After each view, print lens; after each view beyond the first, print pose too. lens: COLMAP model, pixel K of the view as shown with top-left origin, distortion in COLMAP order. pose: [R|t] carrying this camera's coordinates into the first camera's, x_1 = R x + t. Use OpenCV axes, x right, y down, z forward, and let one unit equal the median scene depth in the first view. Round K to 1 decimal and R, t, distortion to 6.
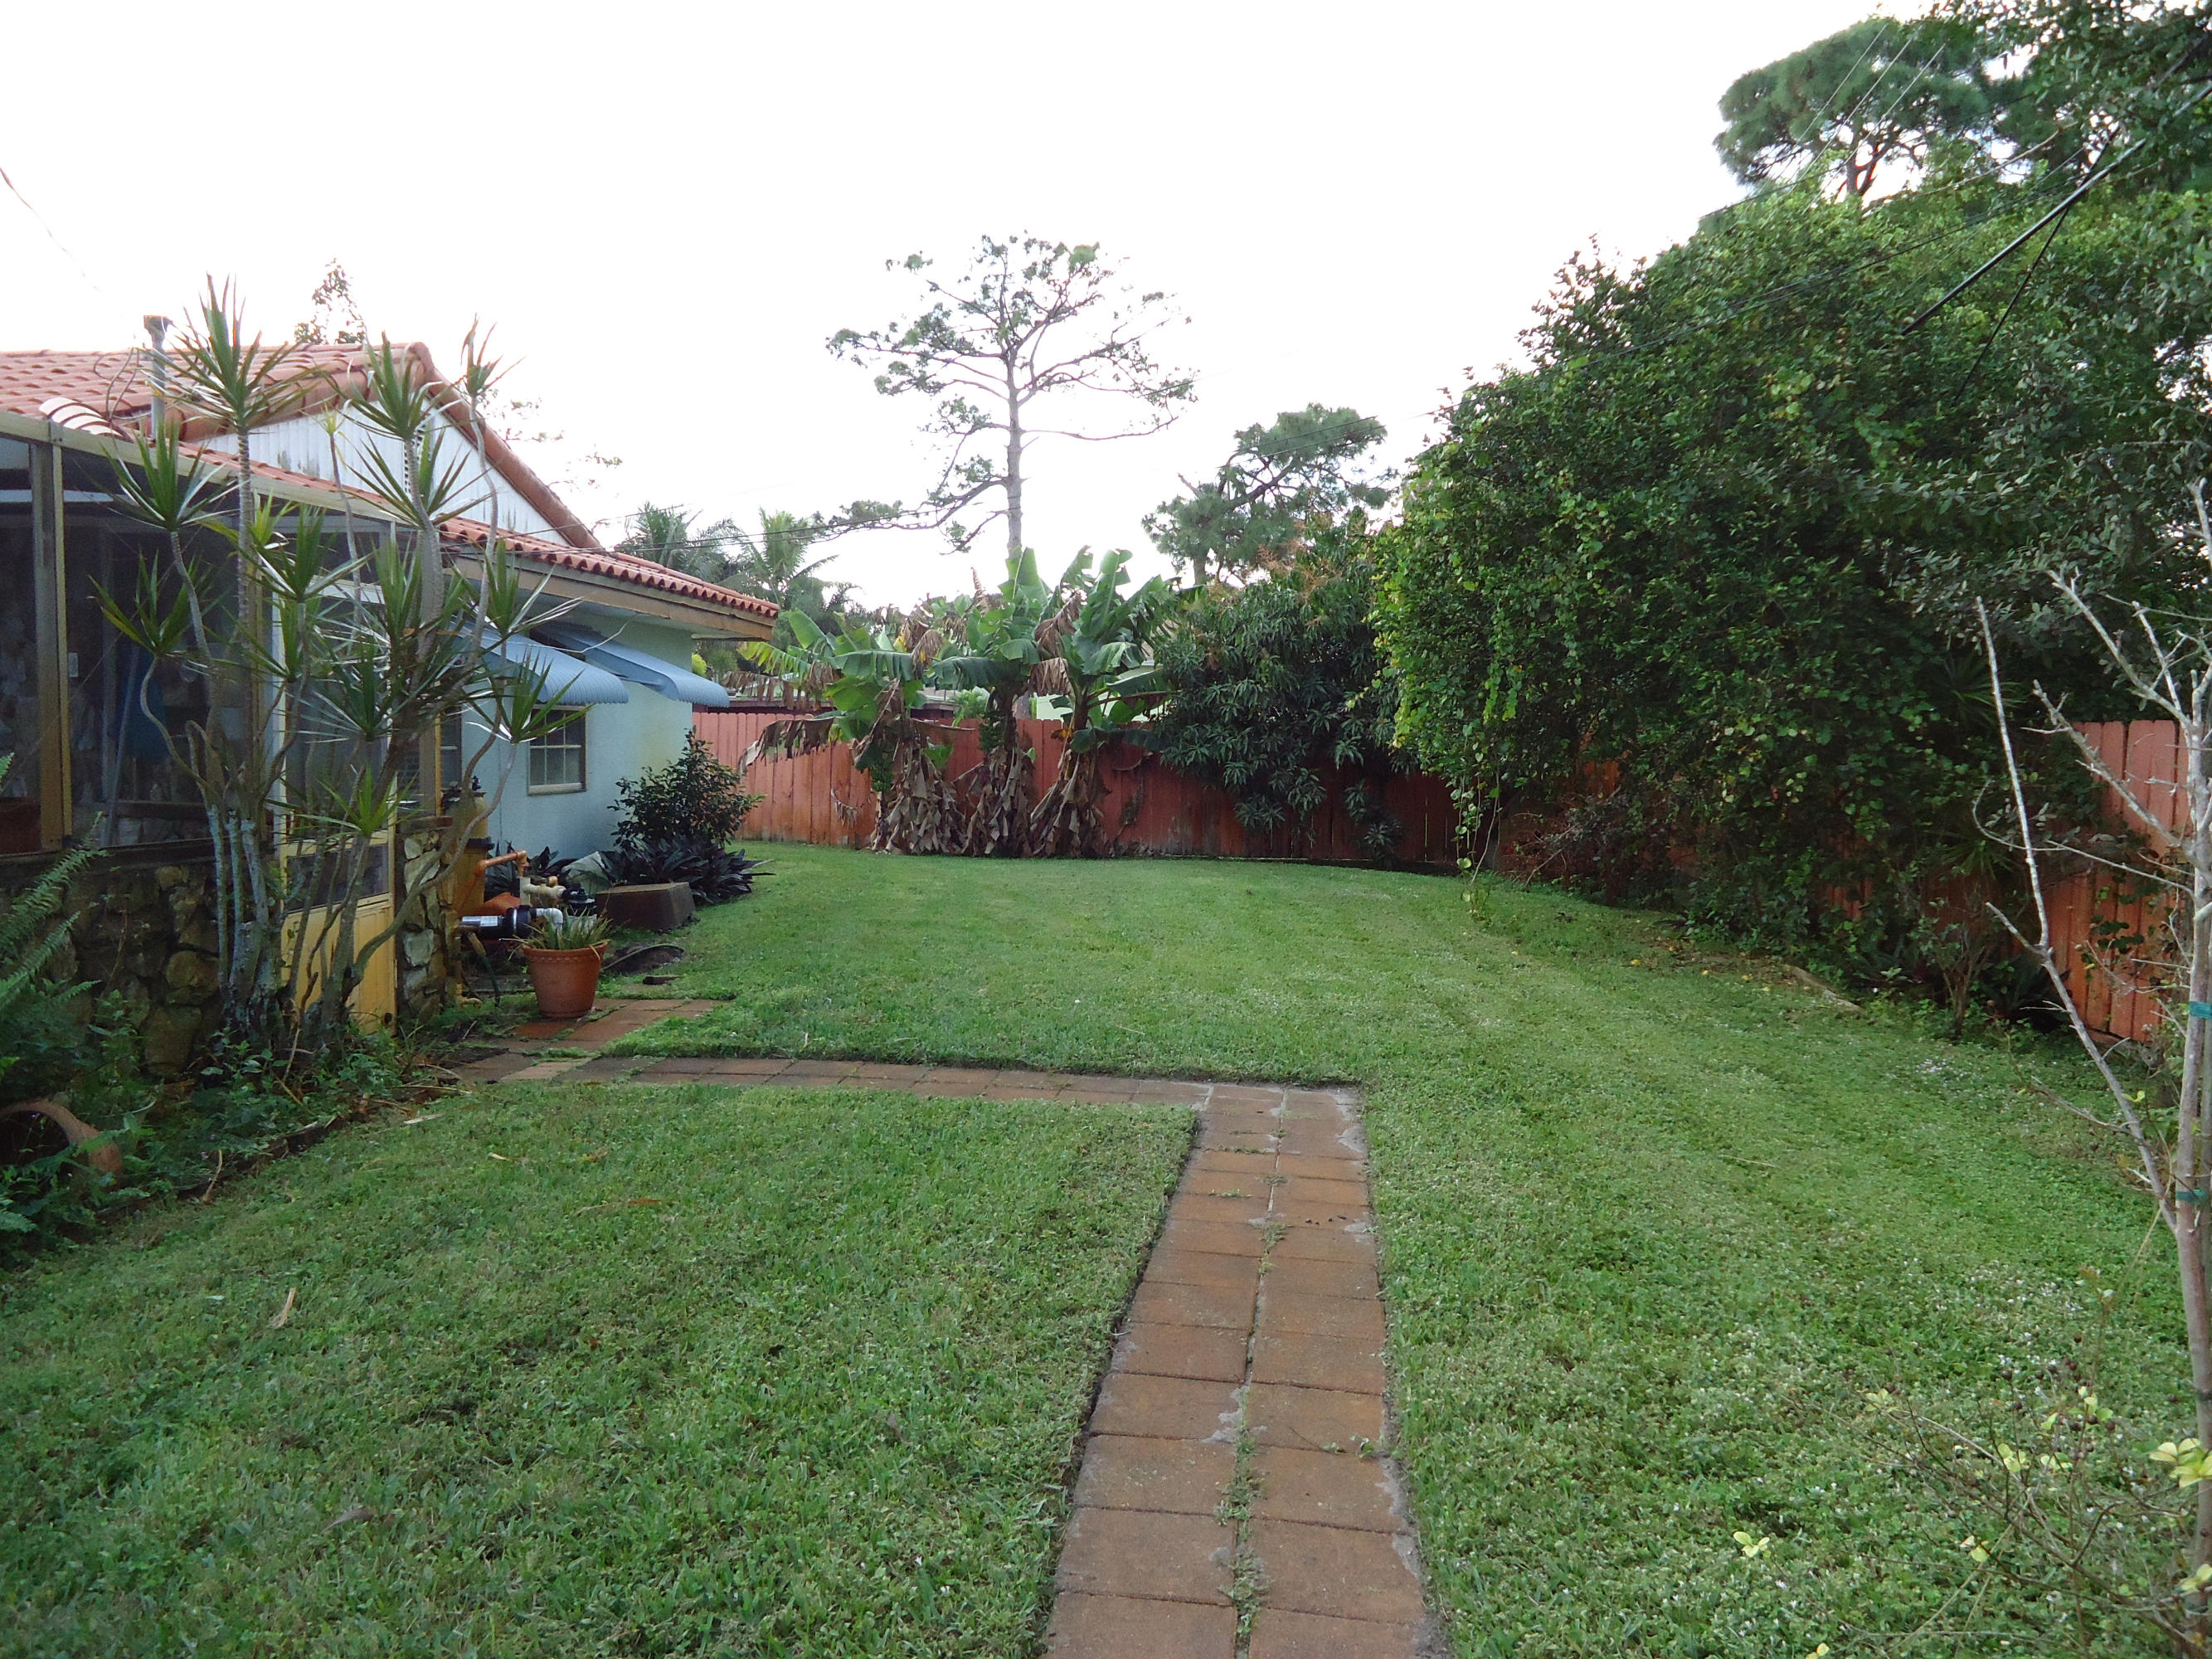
lens RADIAL K [[1613.9, 0, 1112.9], [0, 1613.9, 818.1], [0, 0, 1]] dist [-0.002824, 0.001064]
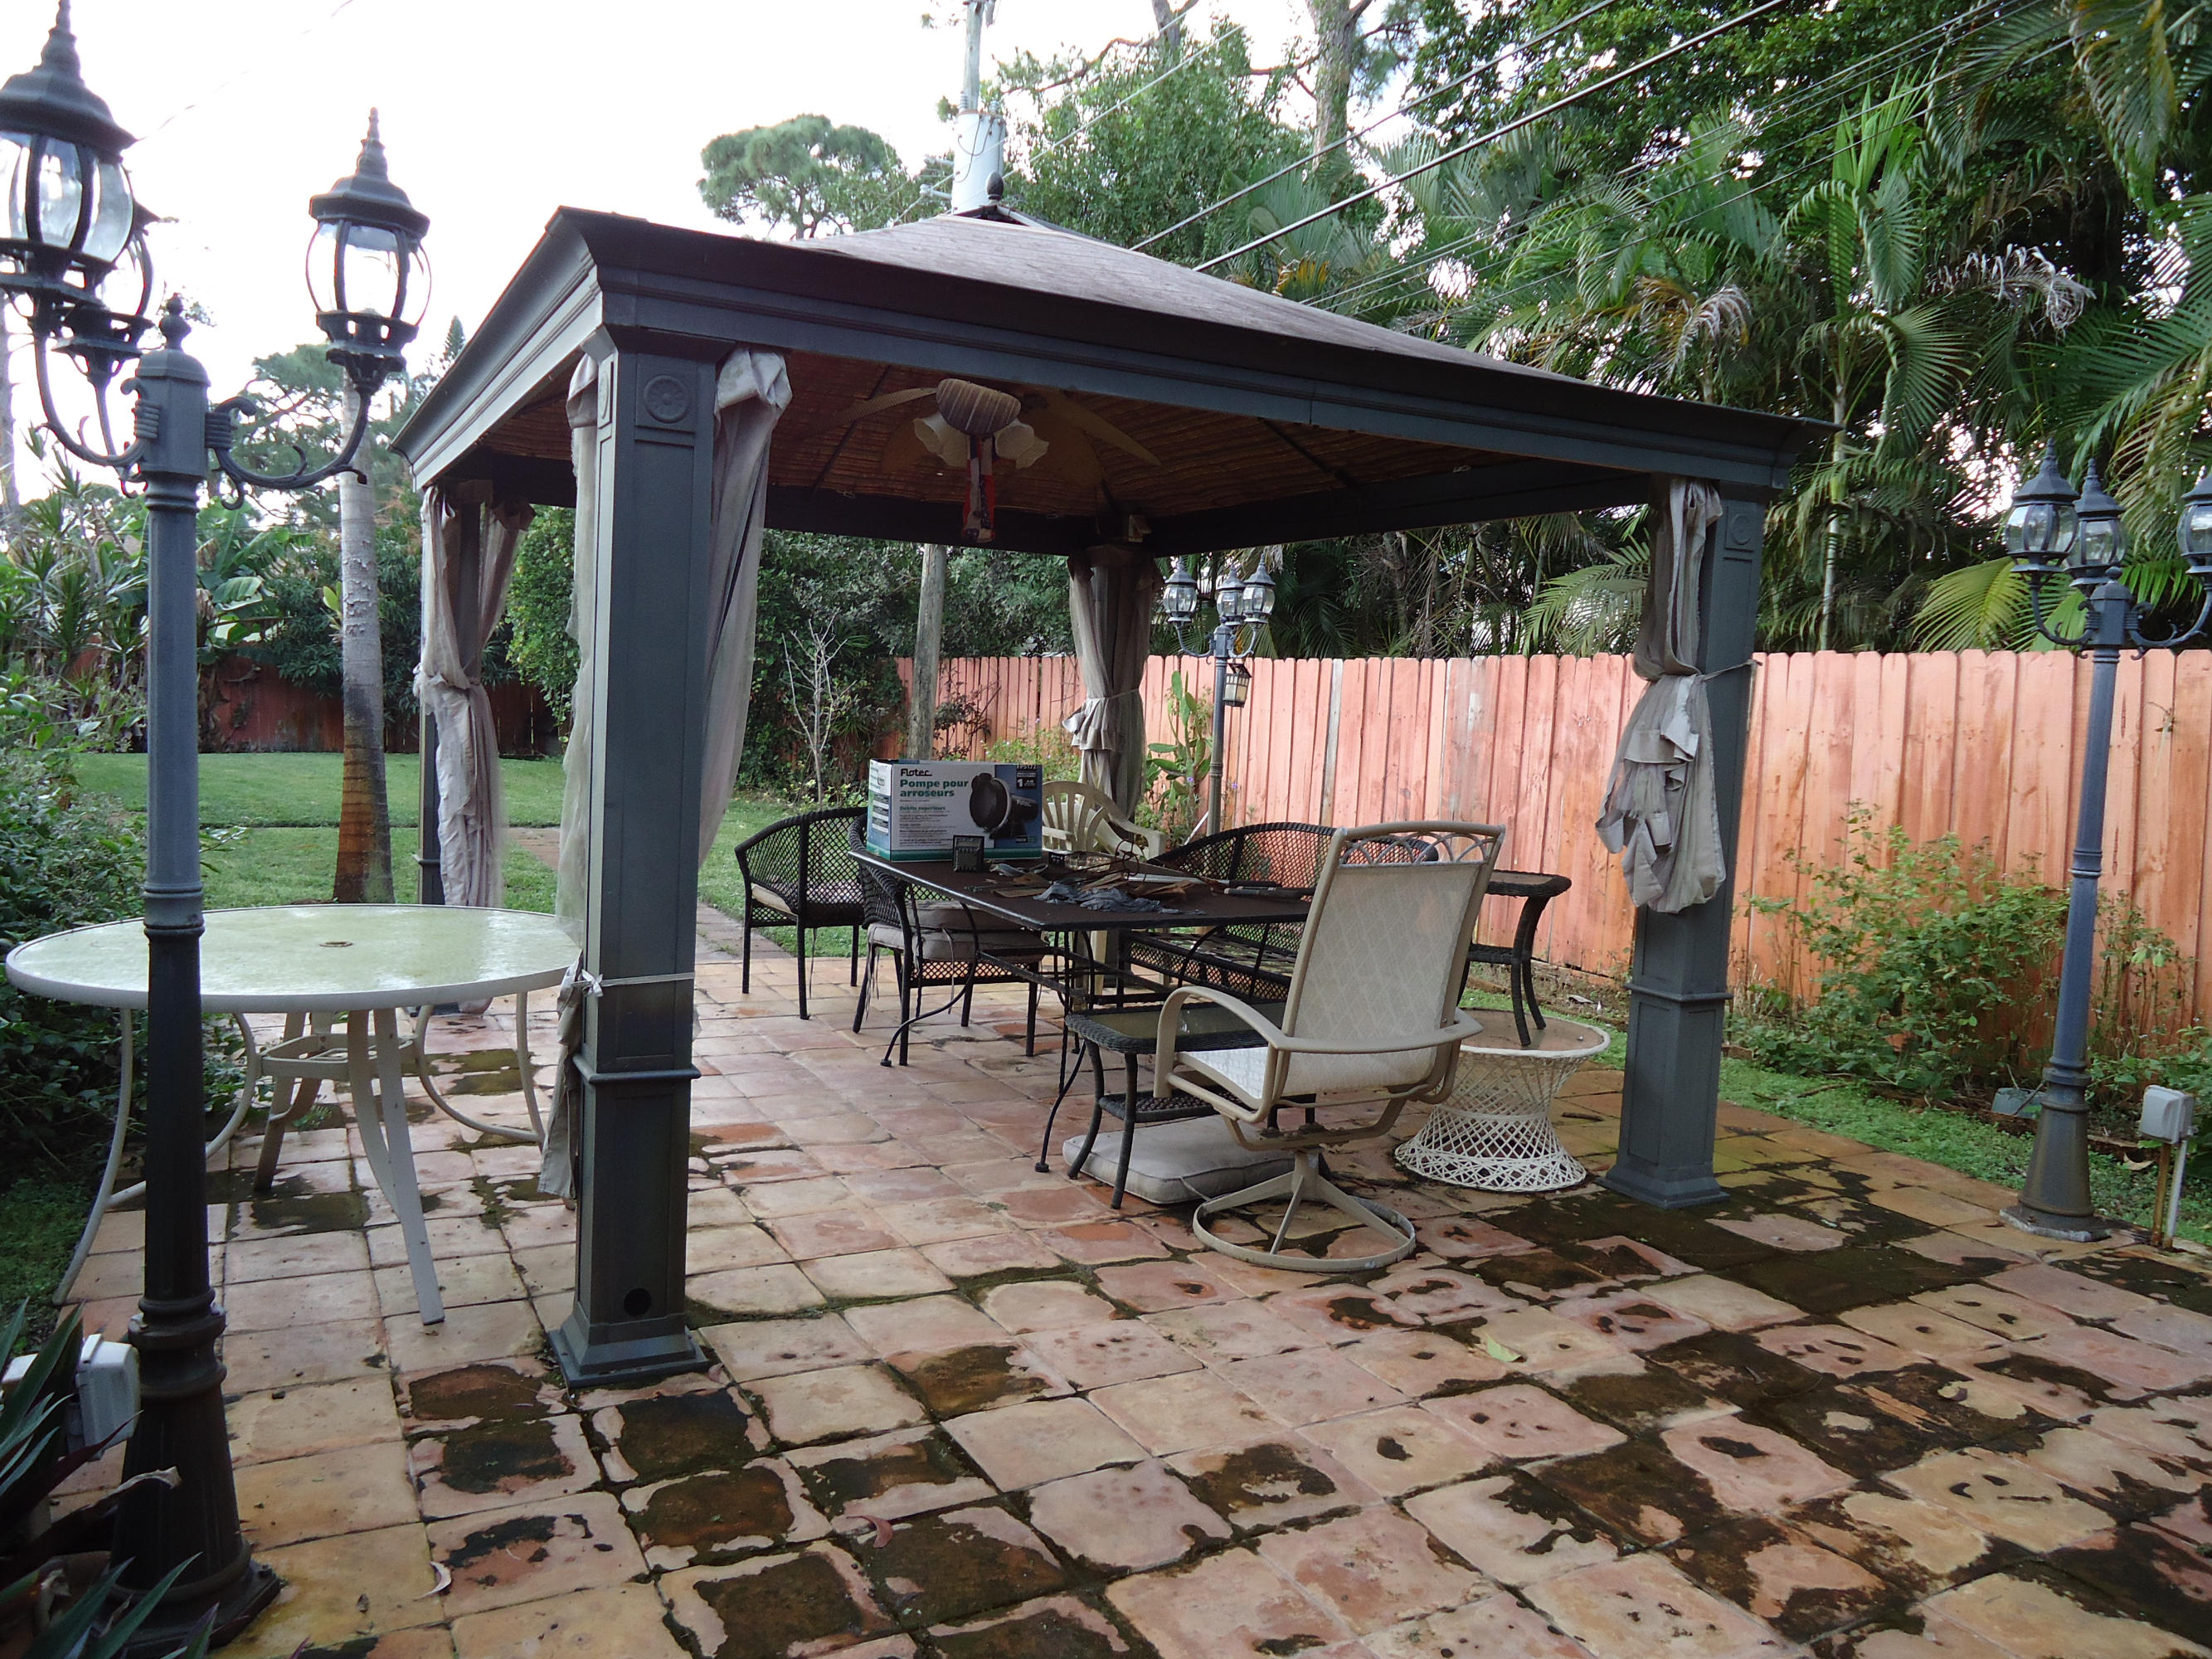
lens RADIAL K [[1613.9, 0, 1112.9], [0, 1613.9, 818.1], [0, 0, 1]] dist [-0.002824, 0.001064]
pose [[0.821521, -0.035474, 0.569074, -0.093447], [0.009016, 0.998746, 0.049243, 0.012799], [-0.570107, -0.035323, 0.820811, -0.233017]]
